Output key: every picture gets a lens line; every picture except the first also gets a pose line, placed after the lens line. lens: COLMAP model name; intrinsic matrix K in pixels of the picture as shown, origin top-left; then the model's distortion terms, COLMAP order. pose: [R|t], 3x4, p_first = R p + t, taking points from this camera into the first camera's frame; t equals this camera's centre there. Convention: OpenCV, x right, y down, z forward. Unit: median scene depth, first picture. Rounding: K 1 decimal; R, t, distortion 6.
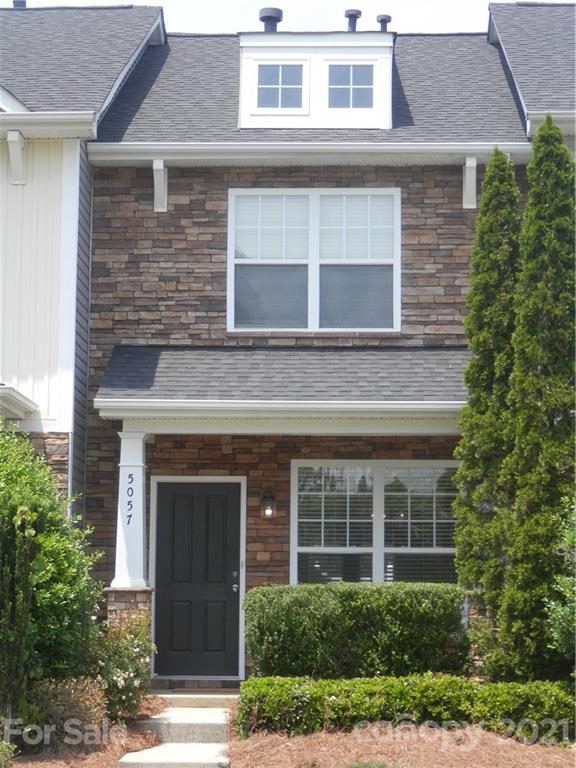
lens RADIAL K [[1799.7, 0, 288.0], [0, 1799.7, 384.0], [0, 0, 1]] dist [0.022444, -0.173990]
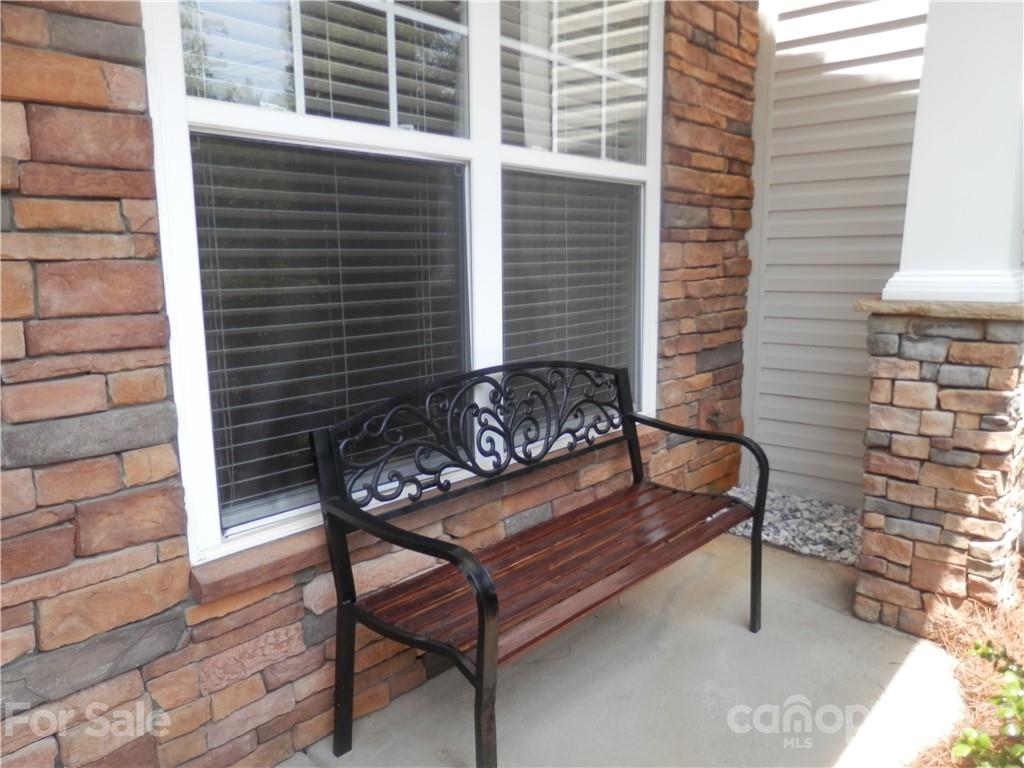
lens RADIAL K [[755.9, 0, 512.0], [0, 755.9, 384.0], [0, 0, 1]] dist [-0.002399, 0.007640]
pose [[0.636507, -0.141193, 0.758237, -0.036126], [-0.079433, 0.965872, 0.246538, 0.096159], [-0.767169, -0.217153, 0.603569, 0.909971]]
